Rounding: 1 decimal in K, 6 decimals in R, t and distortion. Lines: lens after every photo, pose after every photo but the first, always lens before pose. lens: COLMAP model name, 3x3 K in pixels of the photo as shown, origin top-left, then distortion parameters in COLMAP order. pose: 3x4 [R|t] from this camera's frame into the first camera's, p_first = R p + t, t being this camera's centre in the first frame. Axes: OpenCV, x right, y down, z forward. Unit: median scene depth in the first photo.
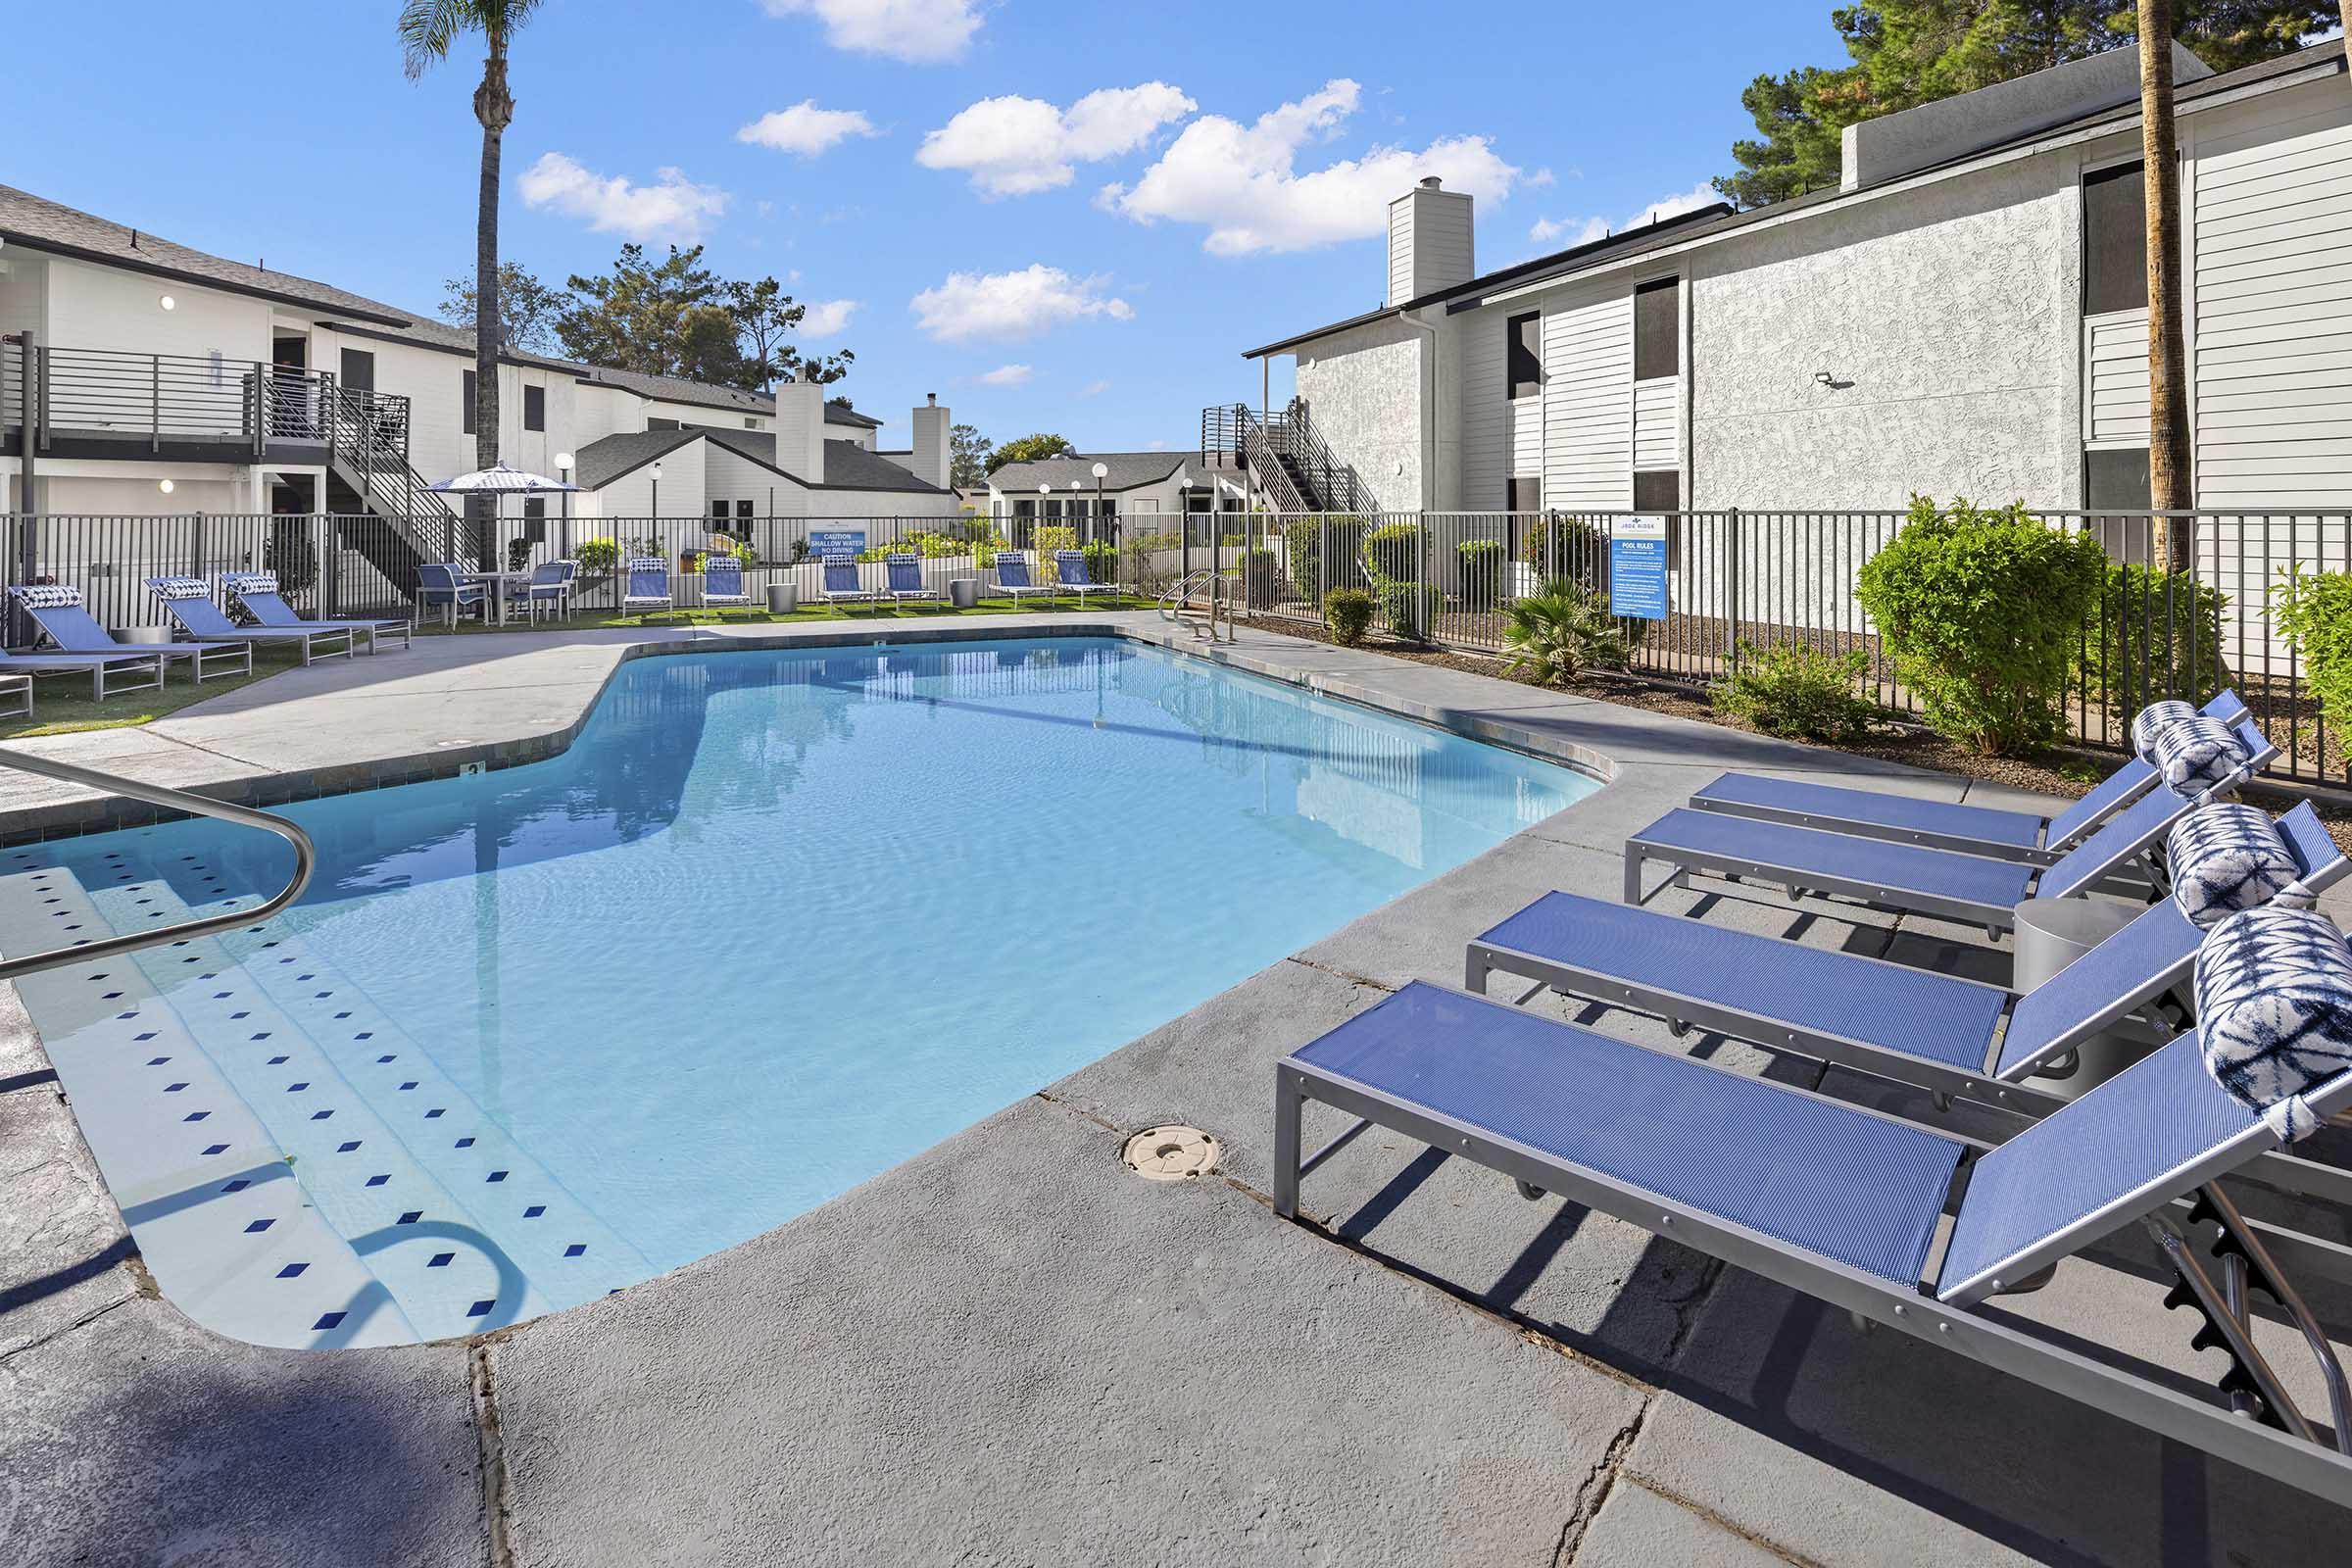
lens RADIAL K [[1148.7, 0, 1177.4], [0, 1148.7, 772.4], [0, 0, 1]] dist [0.001149, -0.000455]
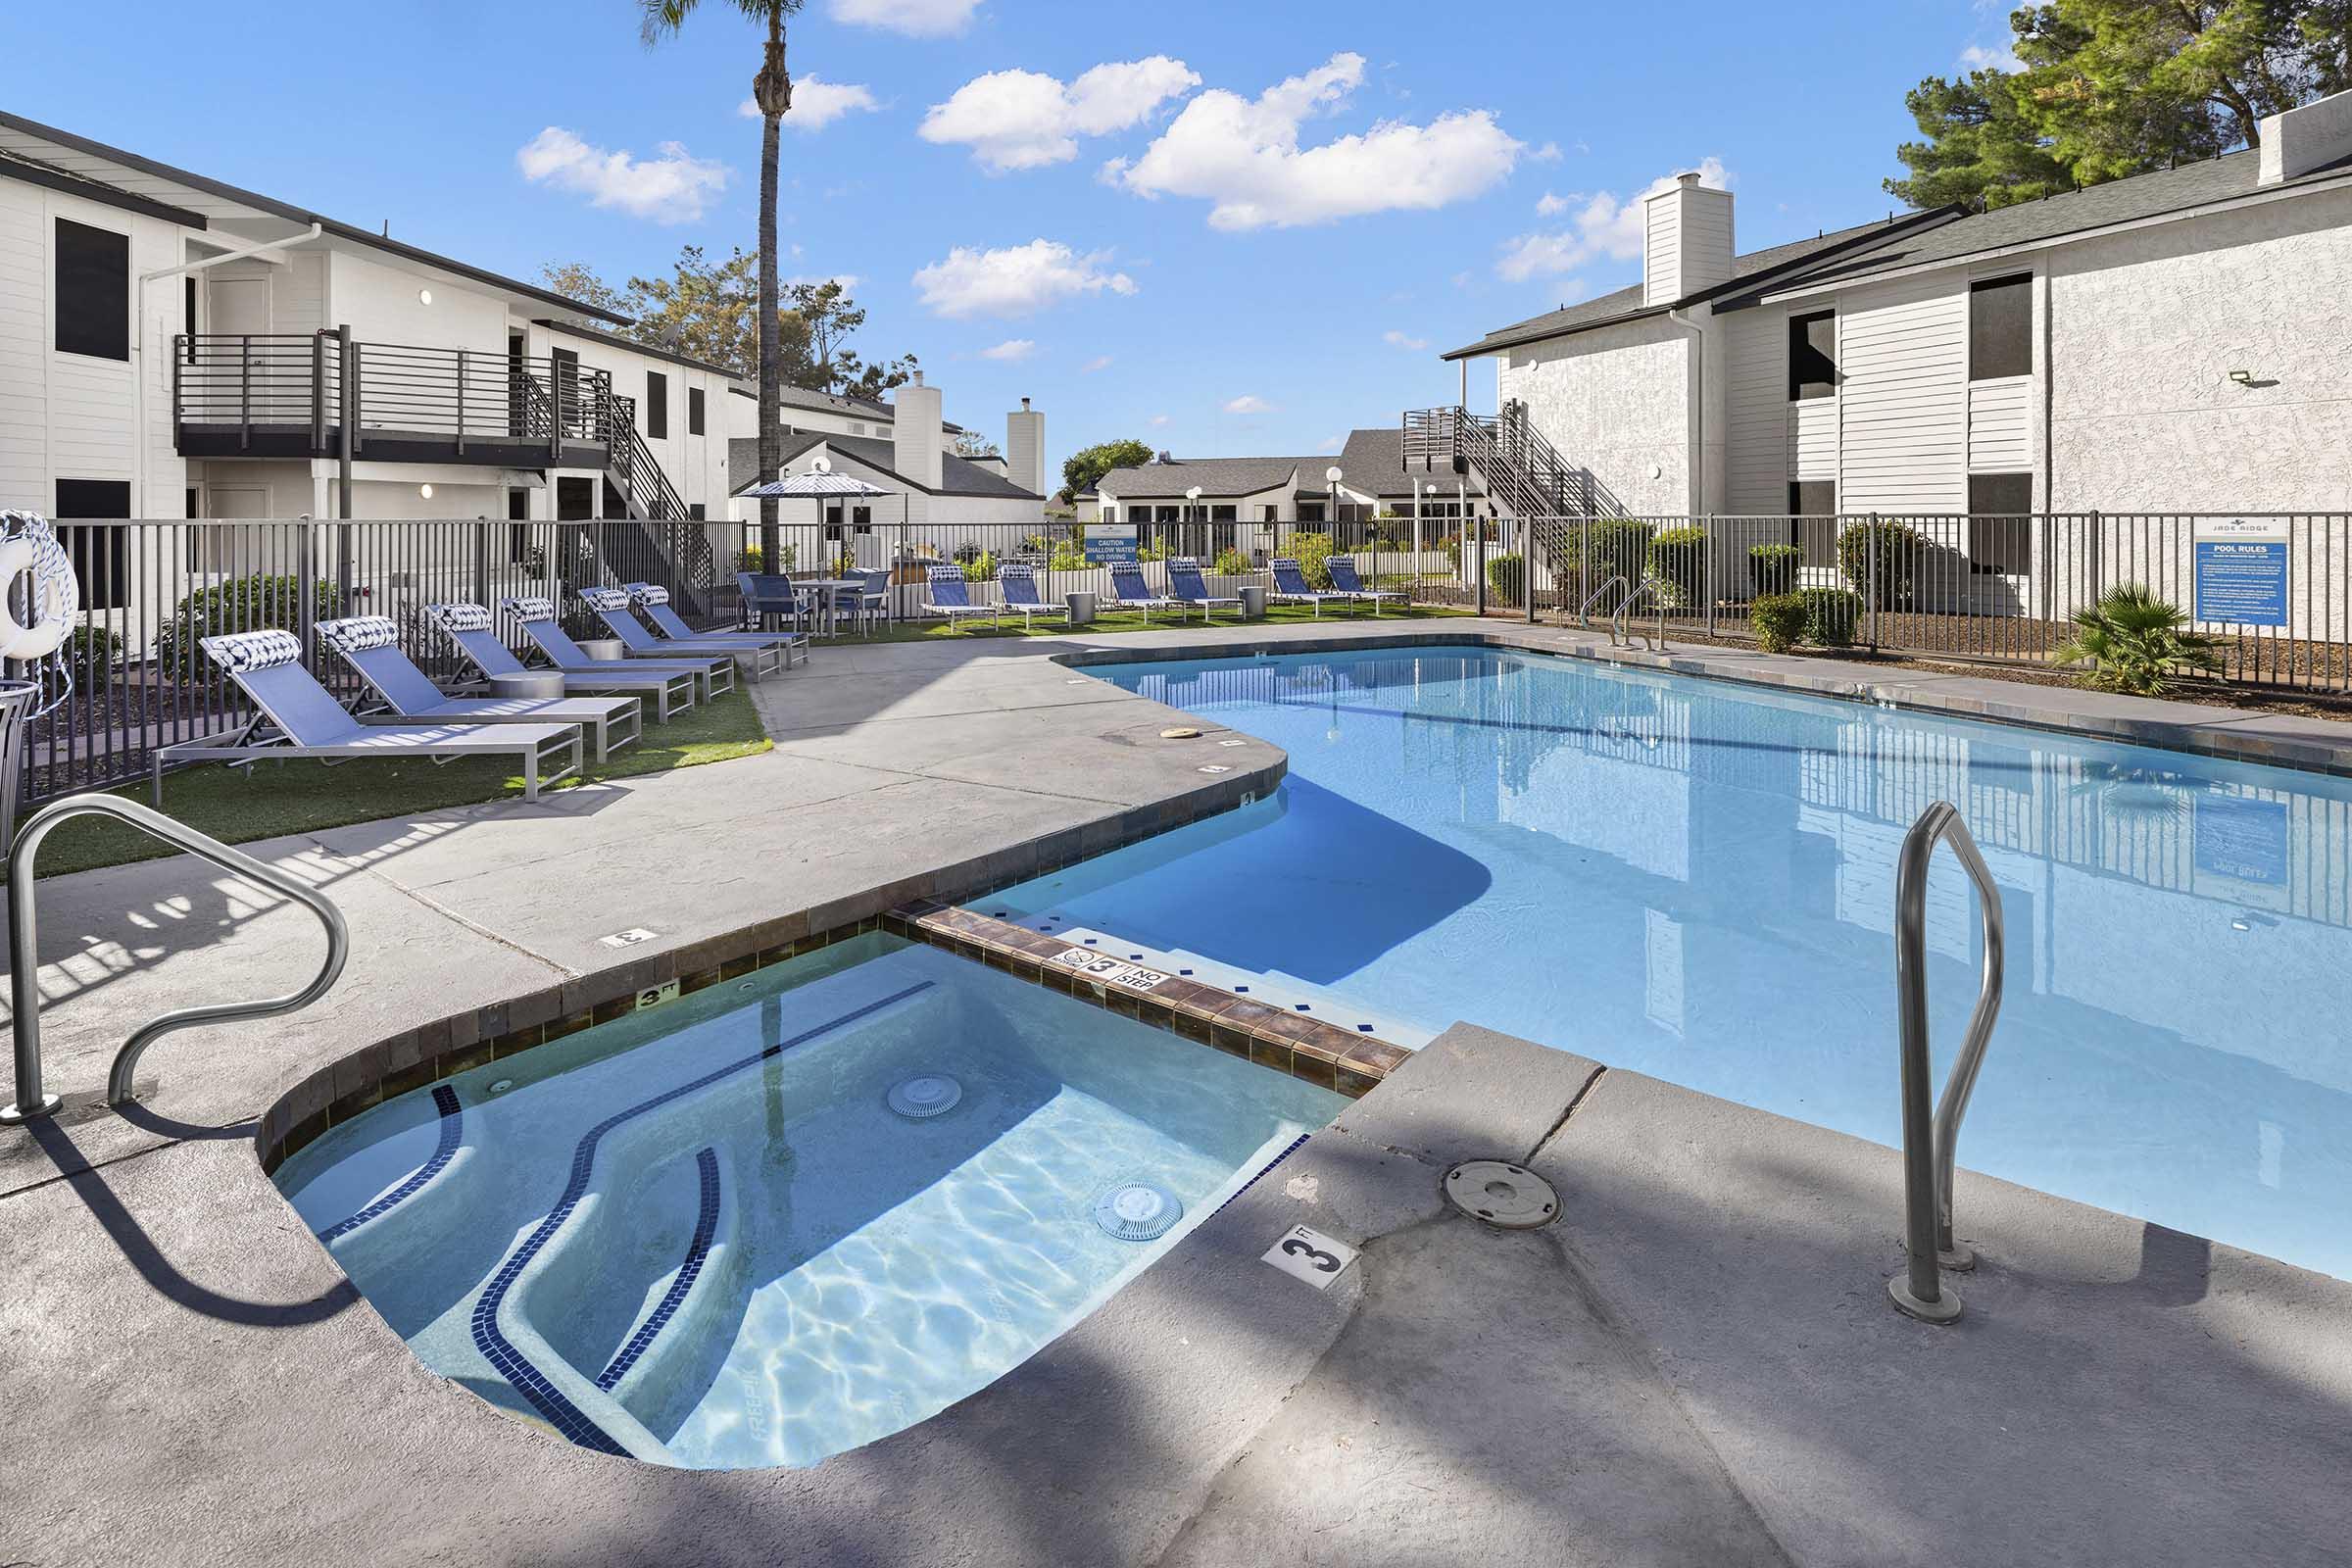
lens RADIAL K [[1137.3, 0, 1176.0], [0, 1137.3, 784.0], [0, 0, 1]] dist [0.000248, -0.000078]
pose [[0.999642, -0.008112, 0.025503, -0.278731], [0.007948, 0.999947, 0.006518, -0.008401], [-0.025554, -0.006313, 0.999654, 0.043147]]
